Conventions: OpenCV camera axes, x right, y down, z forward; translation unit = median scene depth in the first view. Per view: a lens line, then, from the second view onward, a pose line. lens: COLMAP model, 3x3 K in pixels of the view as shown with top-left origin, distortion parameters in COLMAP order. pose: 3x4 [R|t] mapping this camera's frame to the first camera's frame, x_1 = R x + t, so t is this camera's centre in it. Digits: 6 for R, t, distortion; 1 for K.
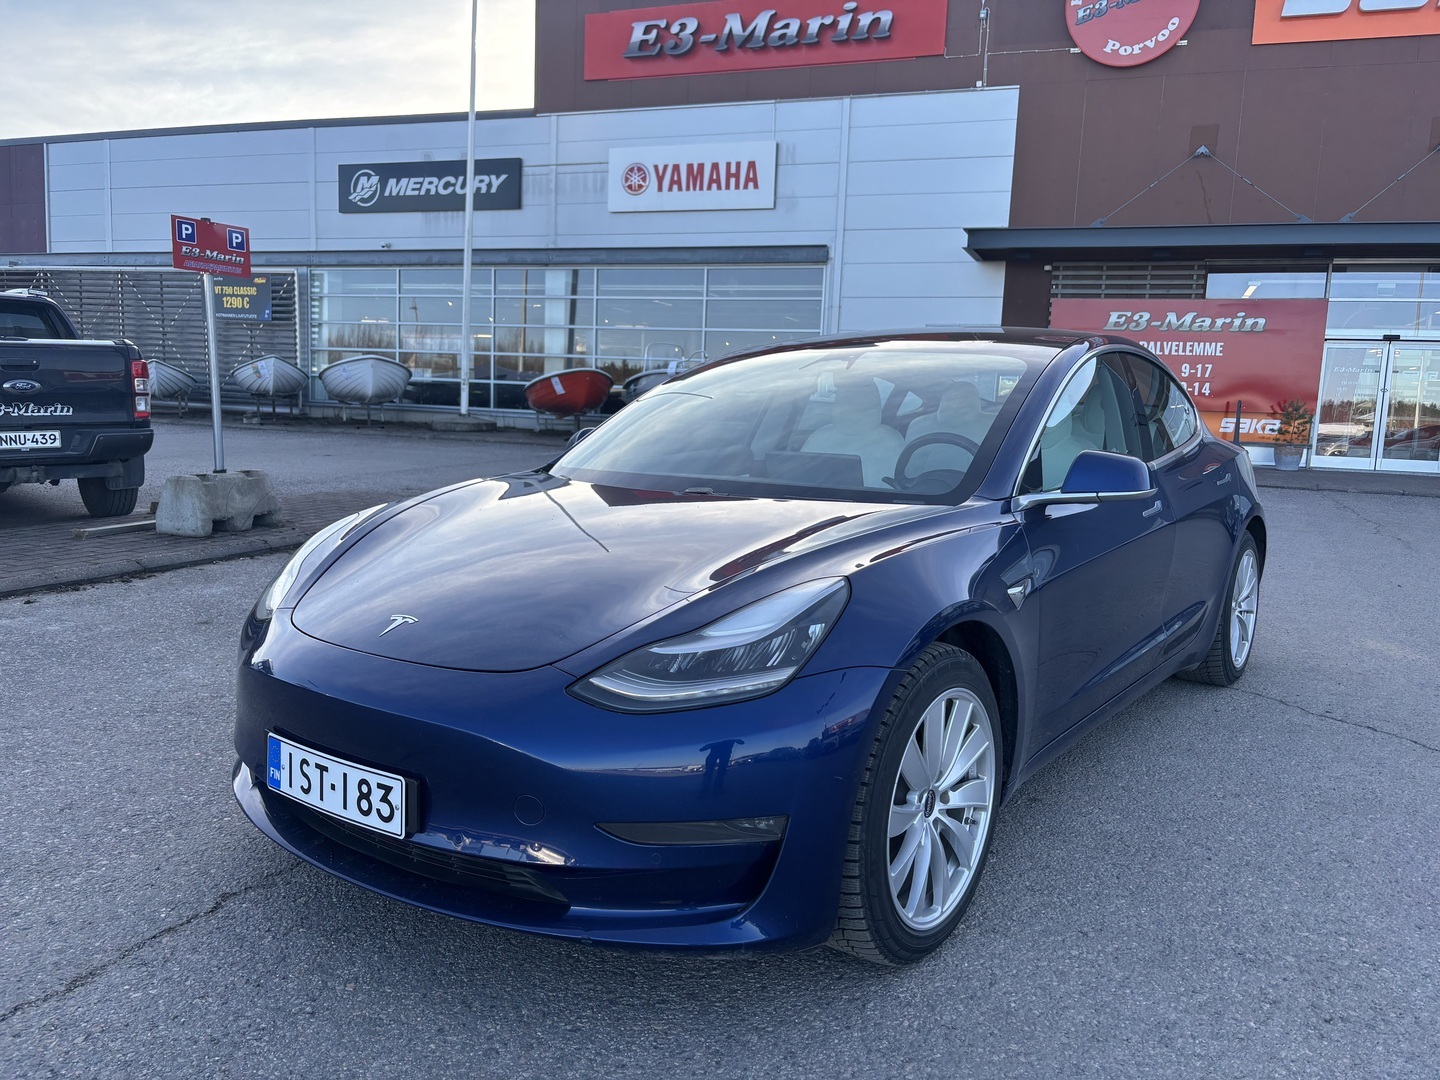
lens RADIAL K [[1082.2, 0, 720.0], [0, 1082.2, 537.5], [0, 0, 1]] dist [0.012327, -0.000557]
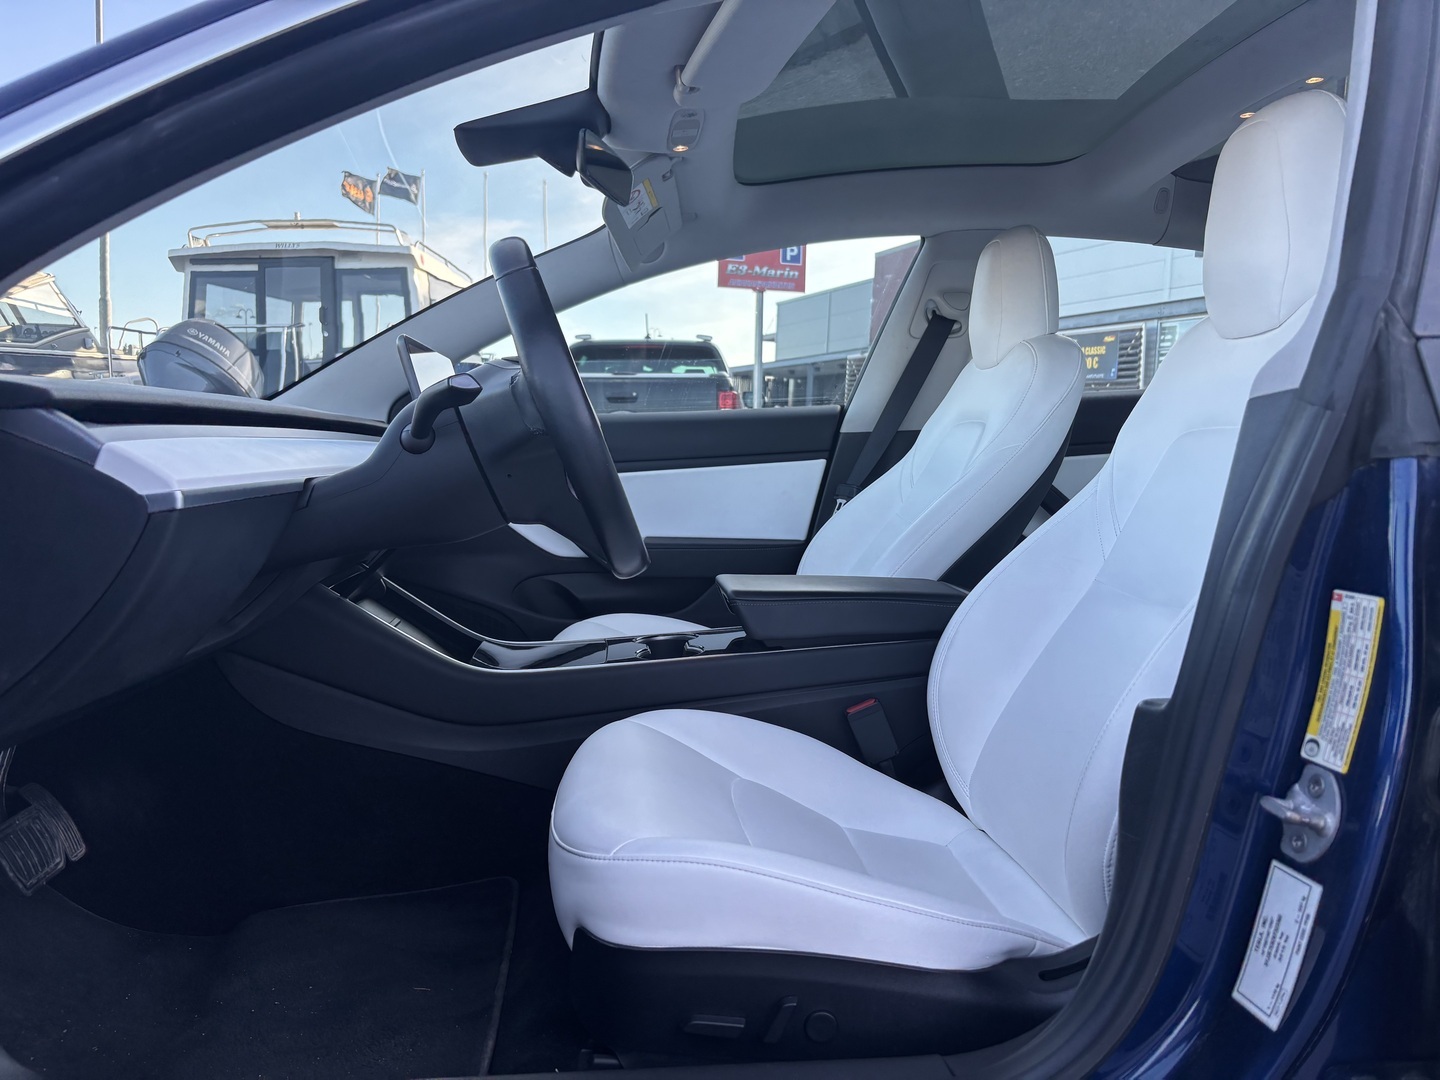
lens RADIAL K [[1082.2, 0, 724.3], [0, 1082.2, 537.8], [0, 0, 1]] dist [0.012327, -0.000557]
pose [[0.682401, 0.049223, -0.729319, 0.196969], [-0.098283, 0.994849, -0.024817, -0.004688], [0.724341, 0.088615, 0.683724, 0.346310]]
